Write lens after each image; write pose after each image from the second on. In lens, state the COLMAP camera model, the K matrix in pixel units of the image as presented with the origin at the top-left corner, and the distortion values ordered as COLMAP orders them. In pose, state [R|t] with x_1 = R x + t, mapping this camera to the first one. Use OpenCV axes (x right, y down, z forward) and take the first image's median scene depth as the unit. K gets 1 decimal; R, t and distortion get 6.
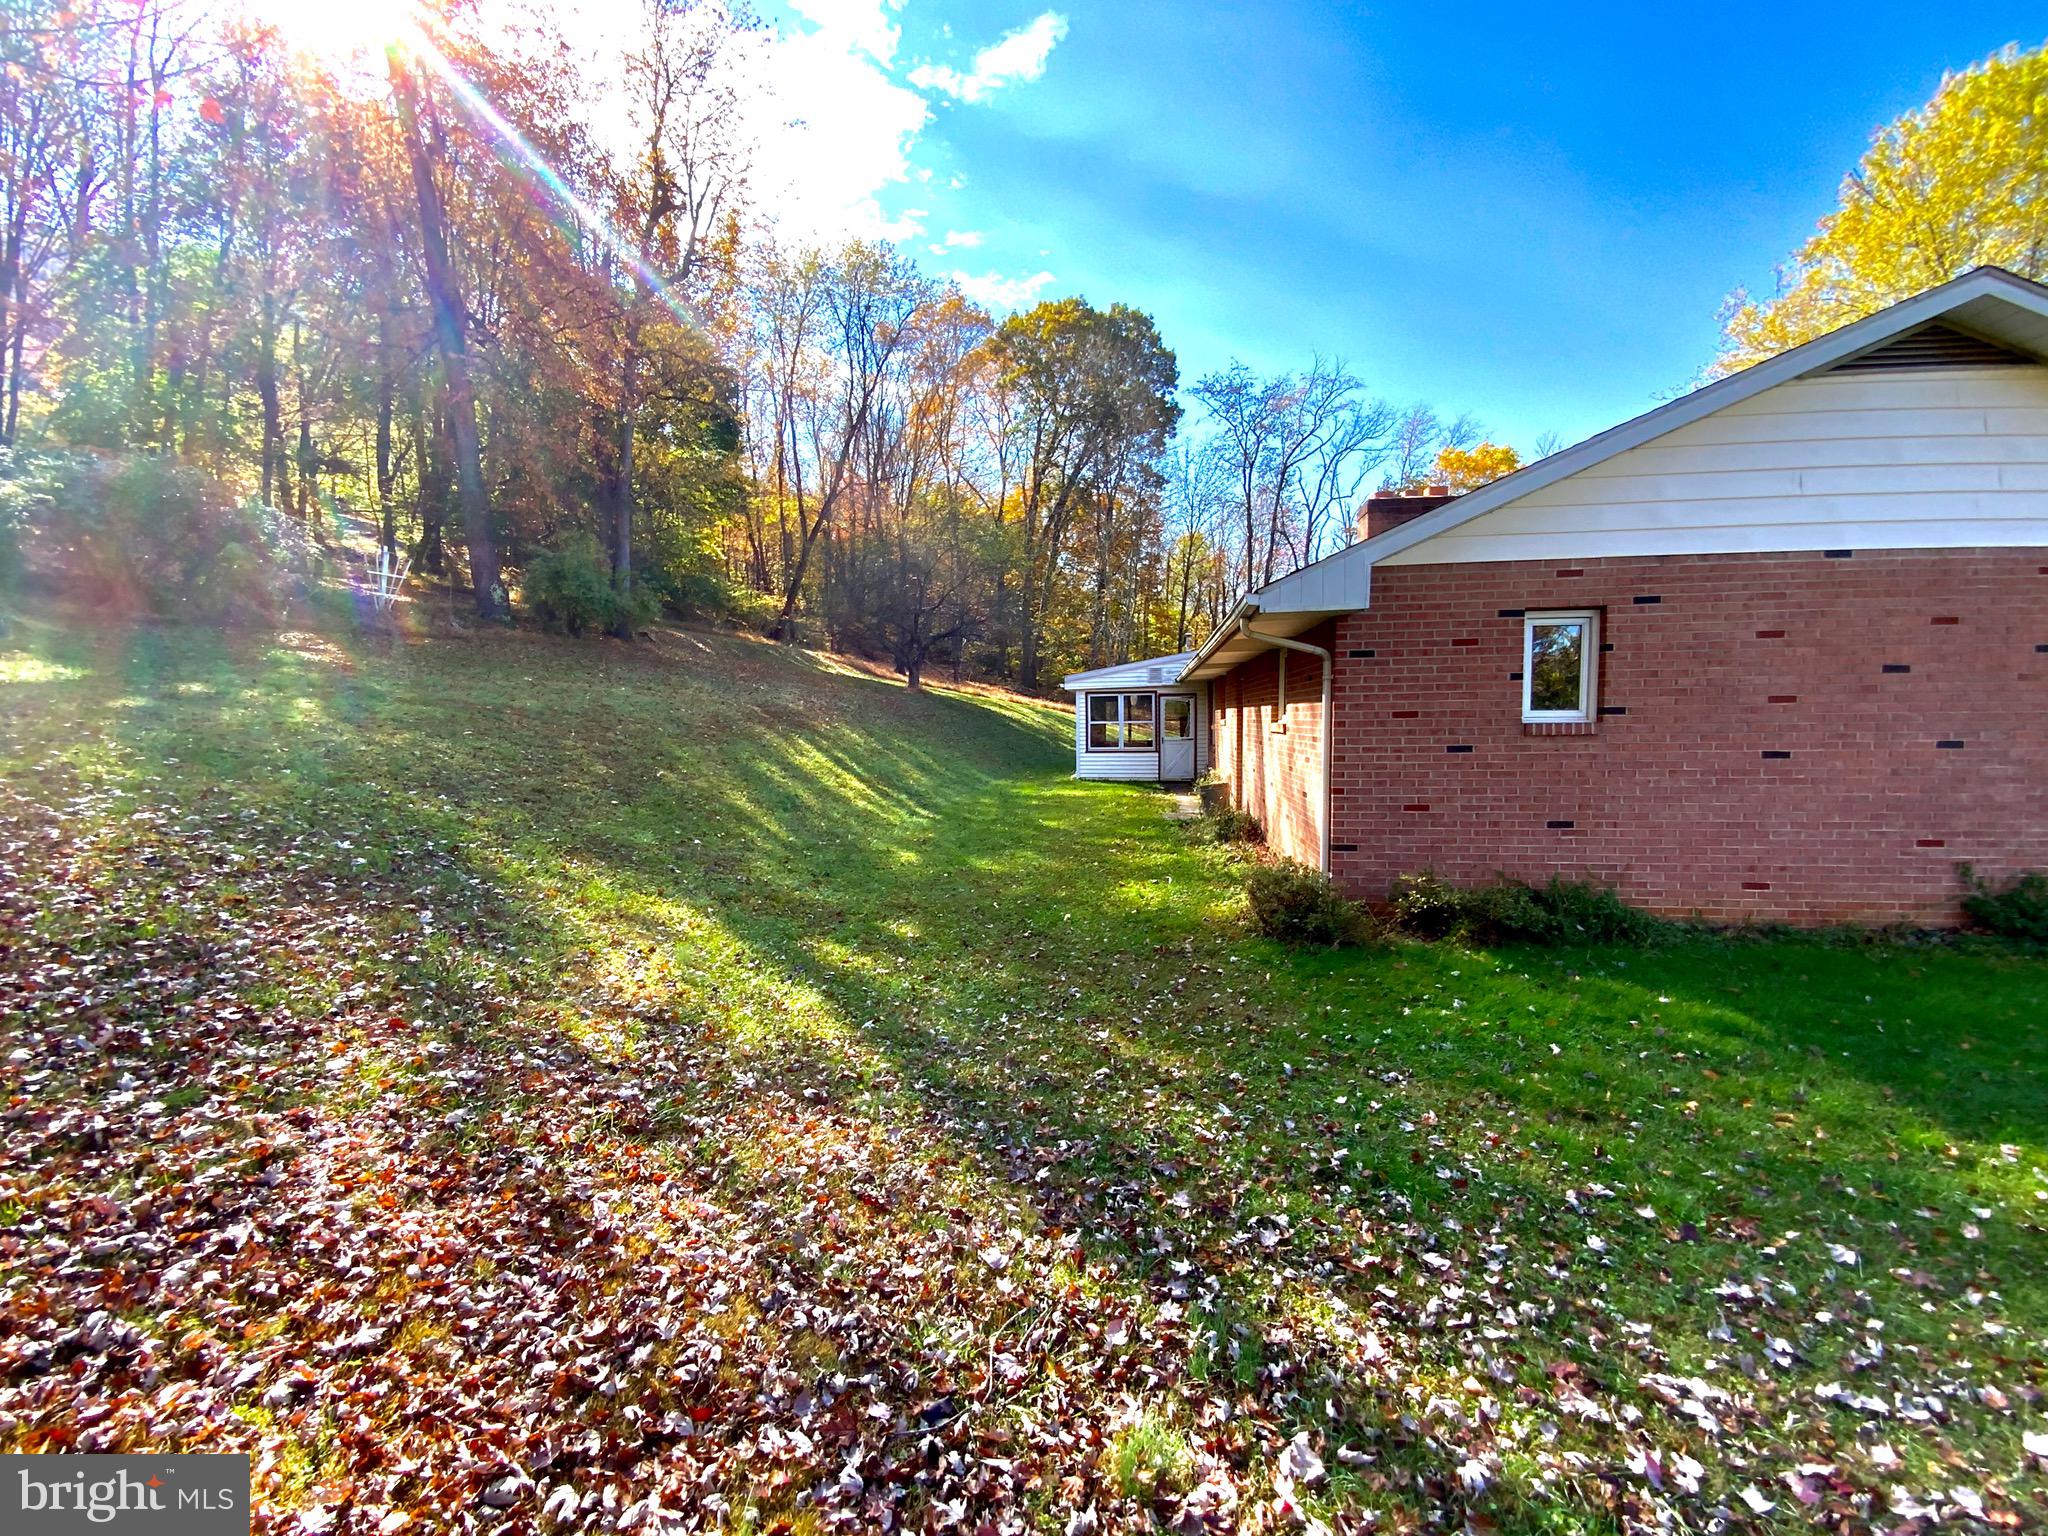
lens RADIAL K [[880.8, 0, 1020.0], [0, 880.8, 776.2], [0, 0, 1]] dist [-0.021395, -0.000153]
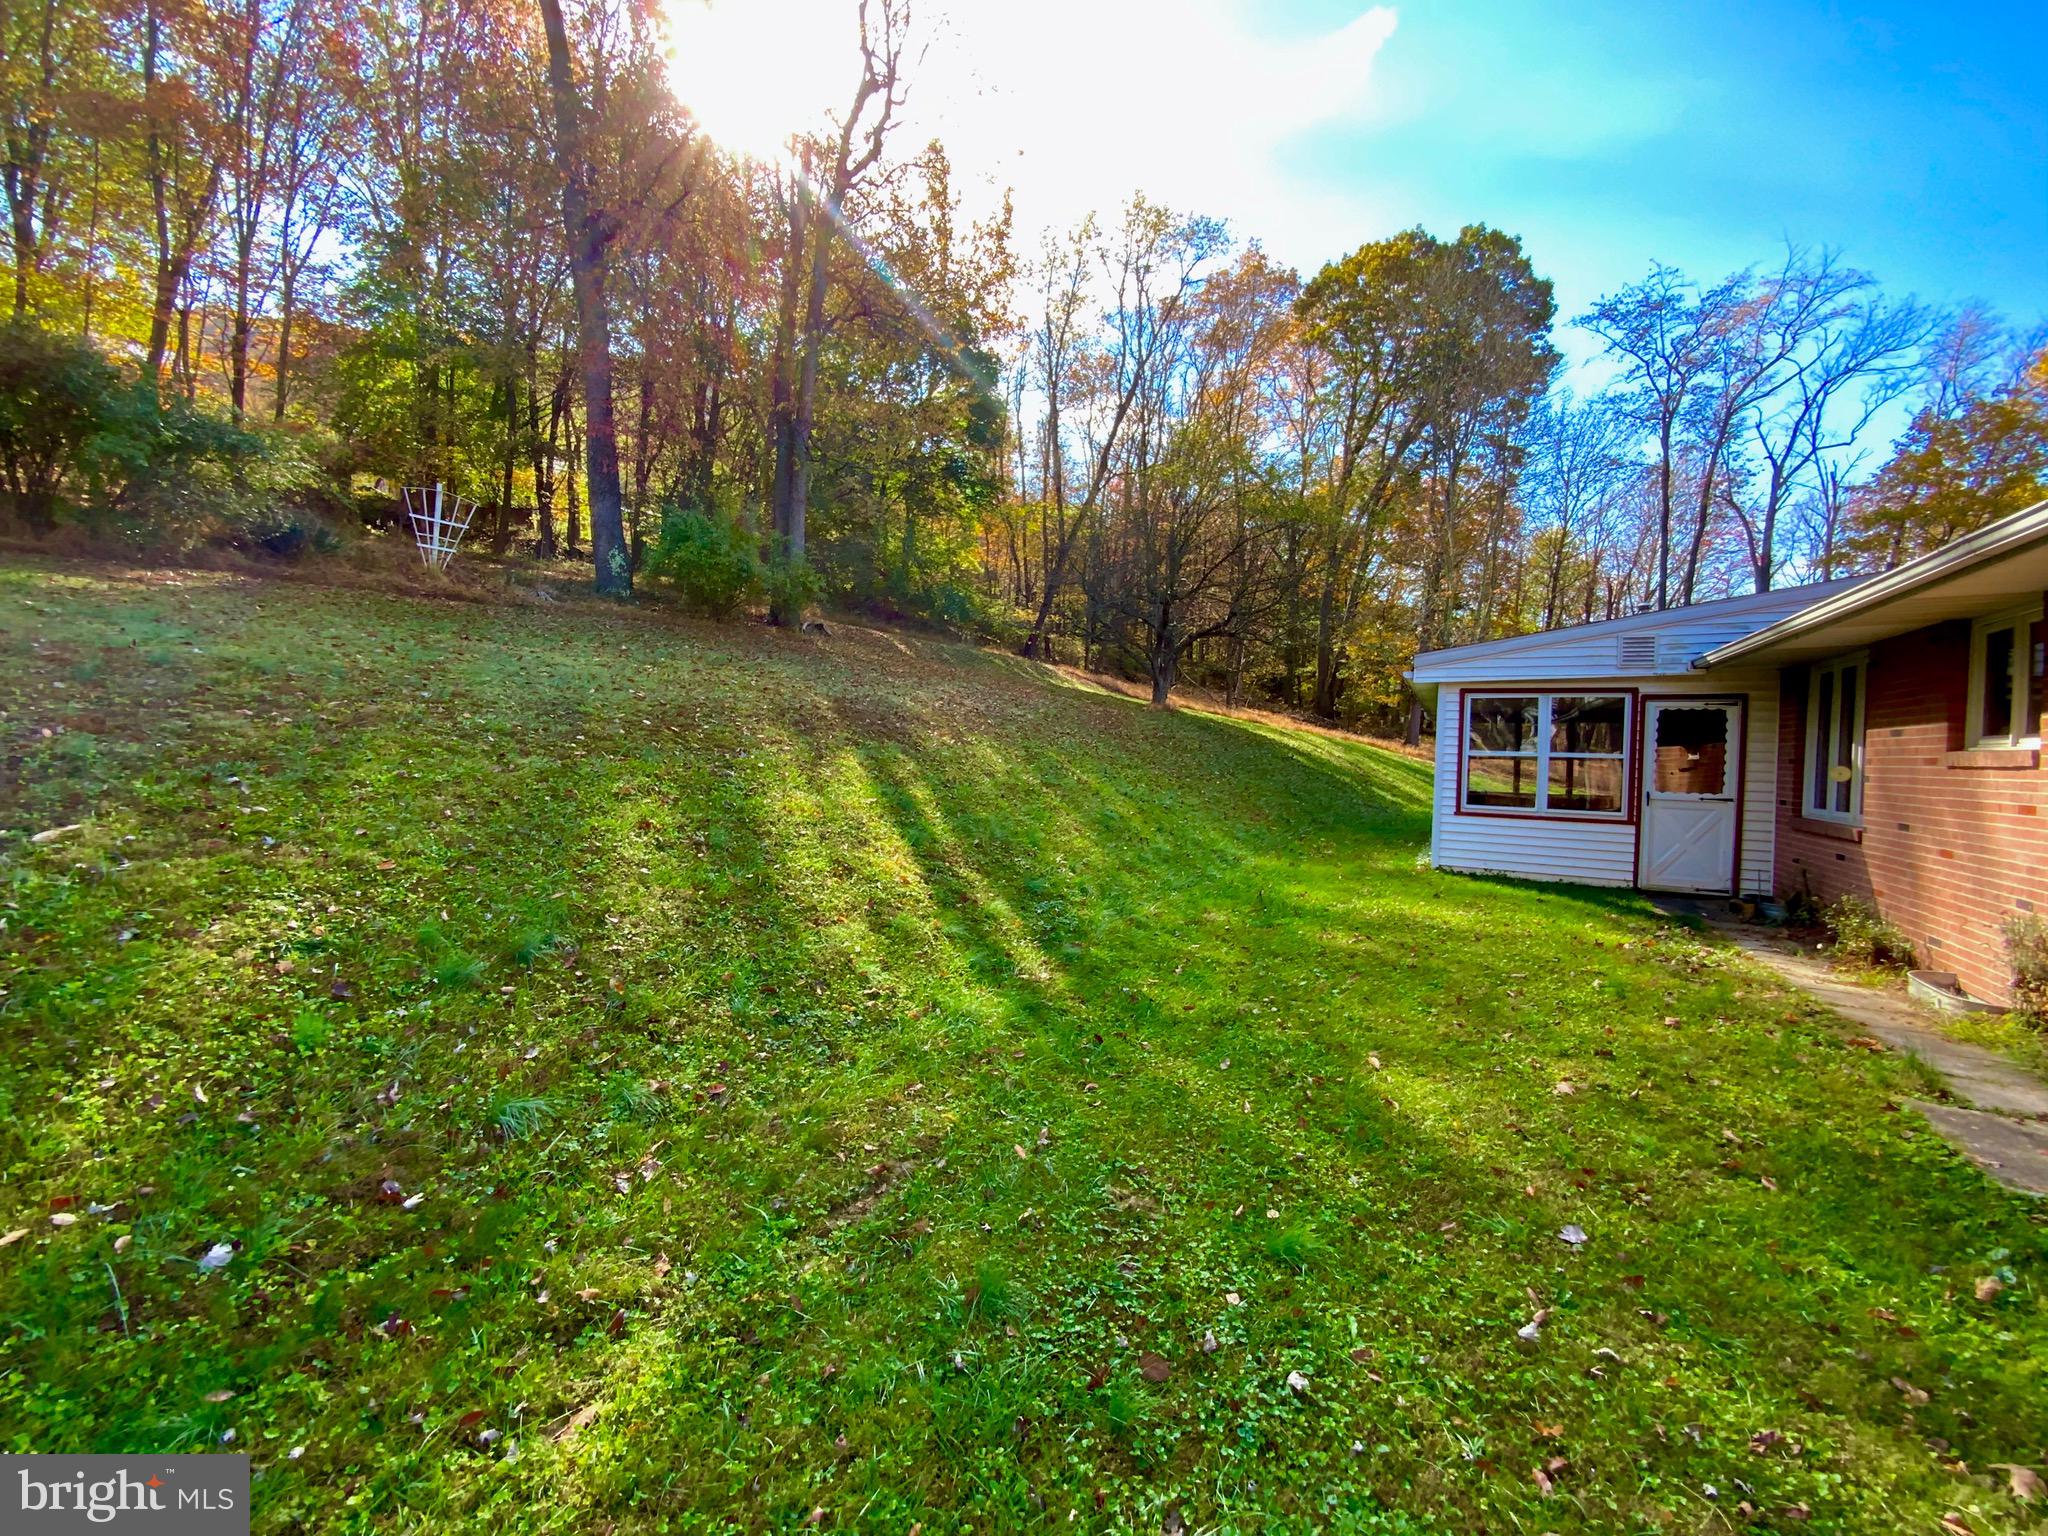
lens RADIAL K [[880.8, 0, 1020.0], [0, 880.8, 776.2], [0, 0, 1]] dist [-0.021395, -0.000153]
pose [[0.948788, 0.053971, -0.311271, -0.000199], [-0.067396, 0.997196, -0.032527, -0.006034], [0.308642, 0.051840, 0.949765, 0.177723]]
